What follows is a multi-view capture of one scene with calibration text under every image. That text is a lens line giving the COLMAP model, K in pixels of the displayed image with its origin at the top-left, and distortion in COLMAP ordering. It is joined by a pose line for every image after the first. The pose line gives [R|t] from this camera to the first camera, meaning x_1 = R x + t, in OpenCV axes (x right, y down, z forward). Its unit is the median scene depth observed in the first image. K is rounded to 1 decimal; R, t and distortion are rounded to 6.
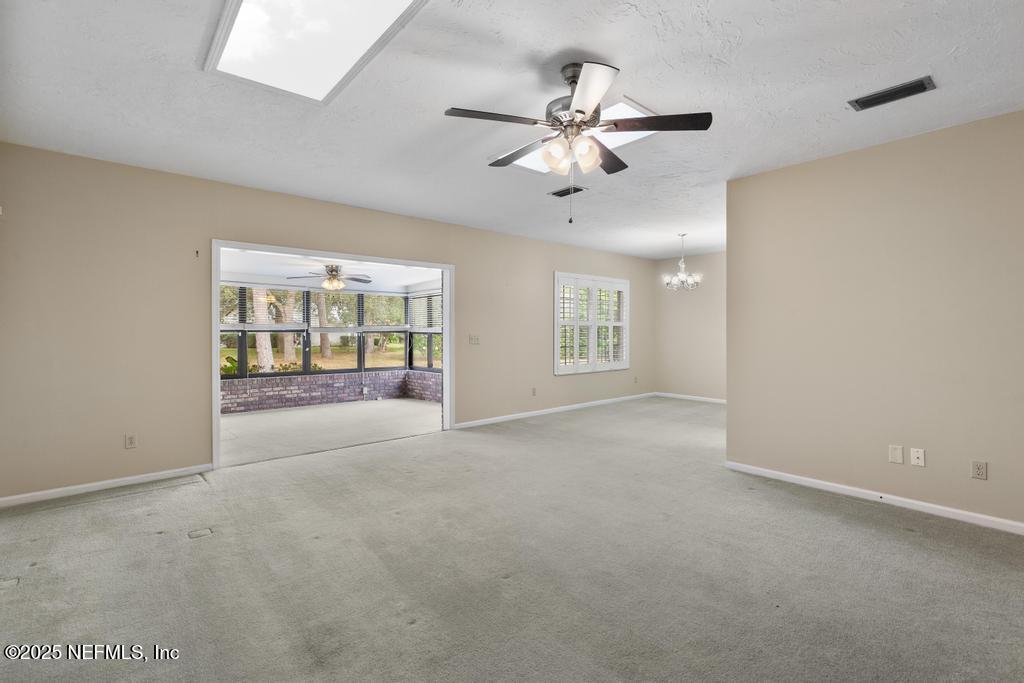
lens RADIAL K [[464.5, 0, 514.0], [0, 464.5, 330.1], [0, 0, 1]] dist [0.000931, -0.000044]
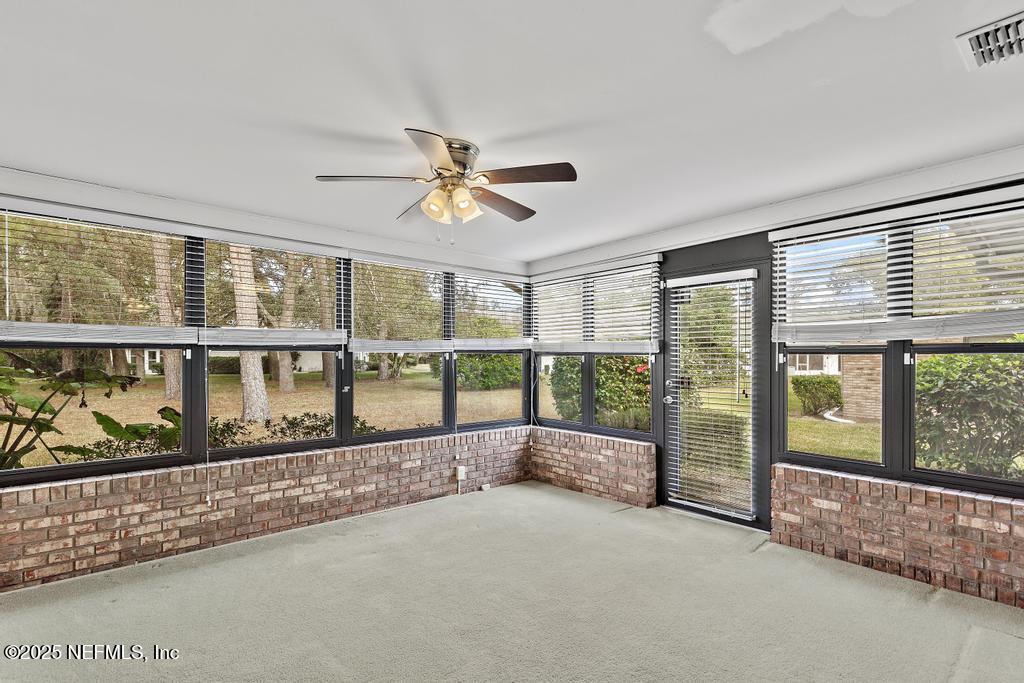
lens RADIAL K [[486.6, 0, 514.4], [0, 486.6, 356.2], [0, 0, 1]] dist [0.008910, -0.000544]
pose [[0.999994, 0.000719, -0.003318, -0.292005], [-0.000699, 0.999982, 0.005934, 0.007139], [0.003322, -0.005931, 0.999977, 0.551376]]
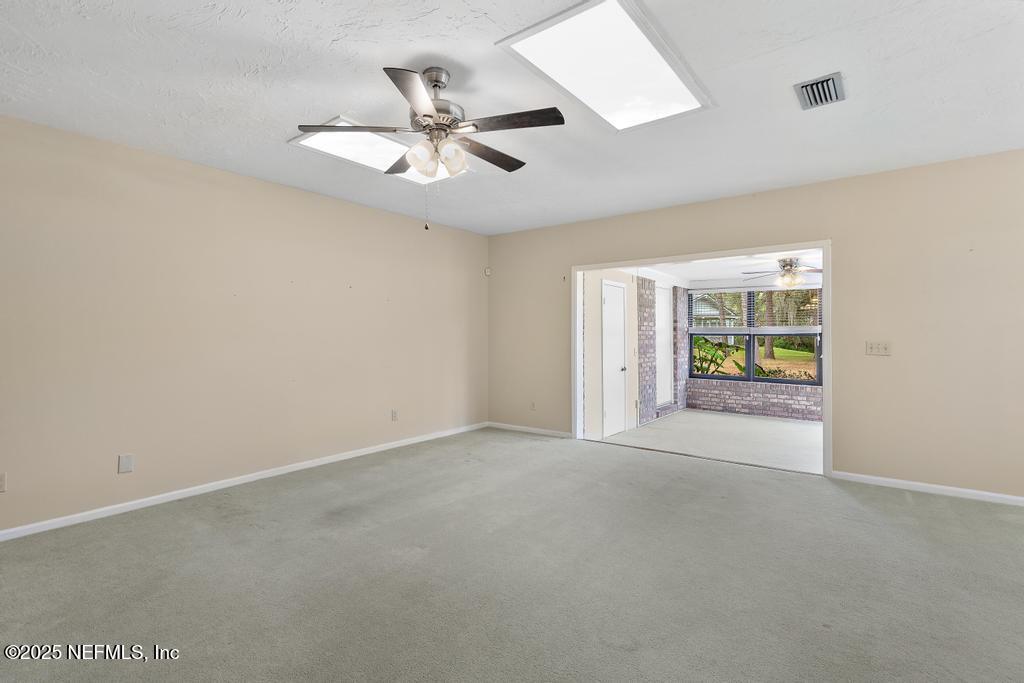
lens RADIAL K [[478.0, 0, 509.6], [0, 478.0, 330.3], [0, 0, 1]] dist [0.004782, 0.000030]
pose [[0.195256, -0.007892, -0.980721, 0.324021], [0.000024, 0.999968, -0.008042, 0.000719], [0.980752, 0.001547, 0.195249, 0.270502]]
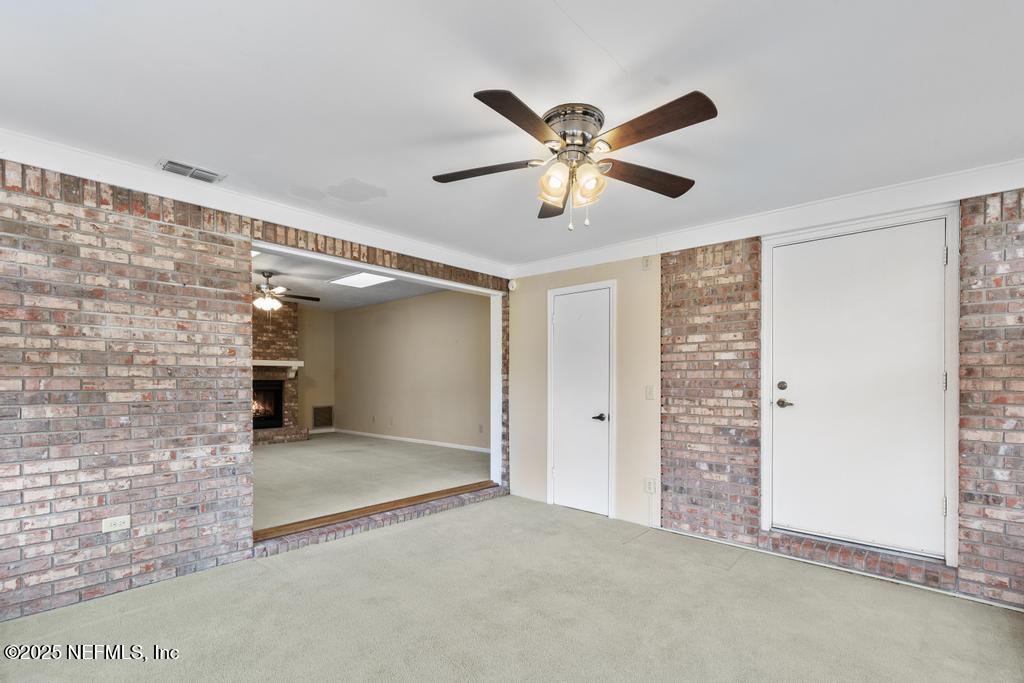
lens RADIAL K [[475.5, 0, 512.6], [0, 475.5, 385.6], [0, 0, 1]] dist [0.011885, 0.000224]
pose [[-0.992888, 0.000776, -0.119045, -0.266251], [-0.000058, 0.999976, 0.006997, 0.021496], [0.119048, 0.006954, -0.992864, 1.103331]]
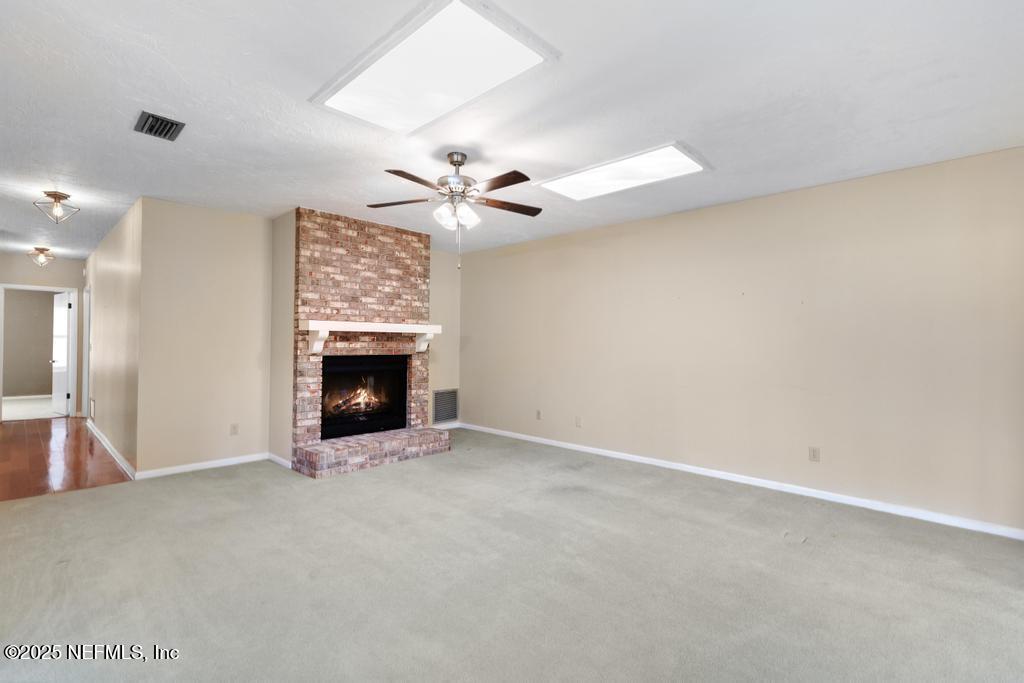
lens RADIAL K [[475.7, 0, 508.9], [0, 475.7, 336.6], [0, 0, 1]] dist [0.011635, 0.000100]
pose [[-0.996674, -0.010715, -0.080786, 0.023191], [-0.009715, 0.999871, -0.012757, -0.001041], [0.080913, -0.011930, -0.996650, 0.684972]]
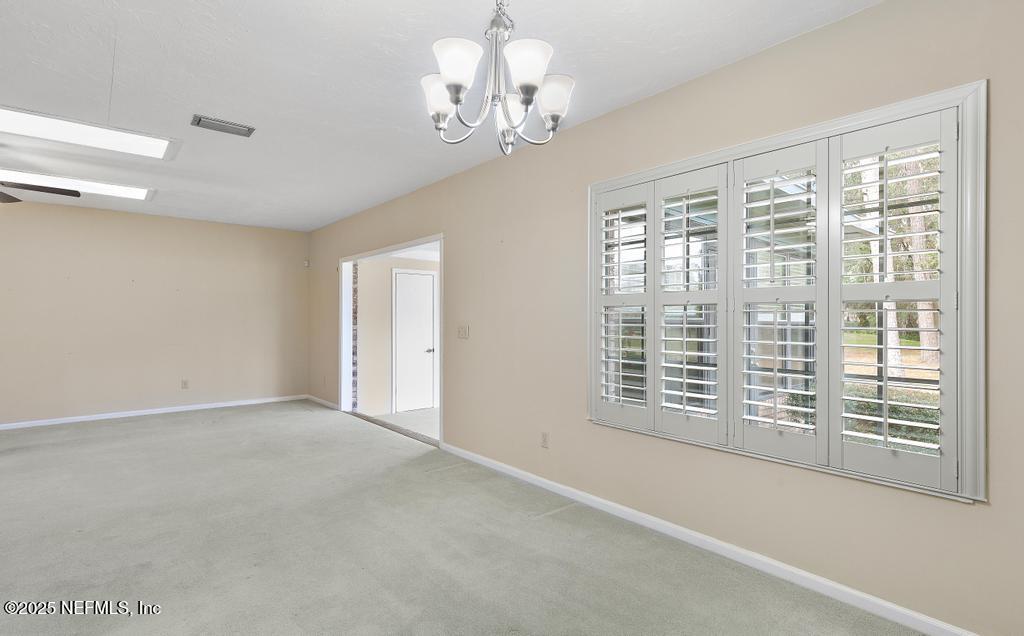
lens RADIAL K [[487.2, 0, 520.7], [0, 487.2, 318.8], [0, 0, 1]] dist [0.000820, 0.000506]
pose [[-0.009206, 0.002536, -0.999954, 0.458350], [0.001433, 0.999996, 0.002523, -0.000575], [0.999957, -0.001409, -0.009209, 0.784282]]
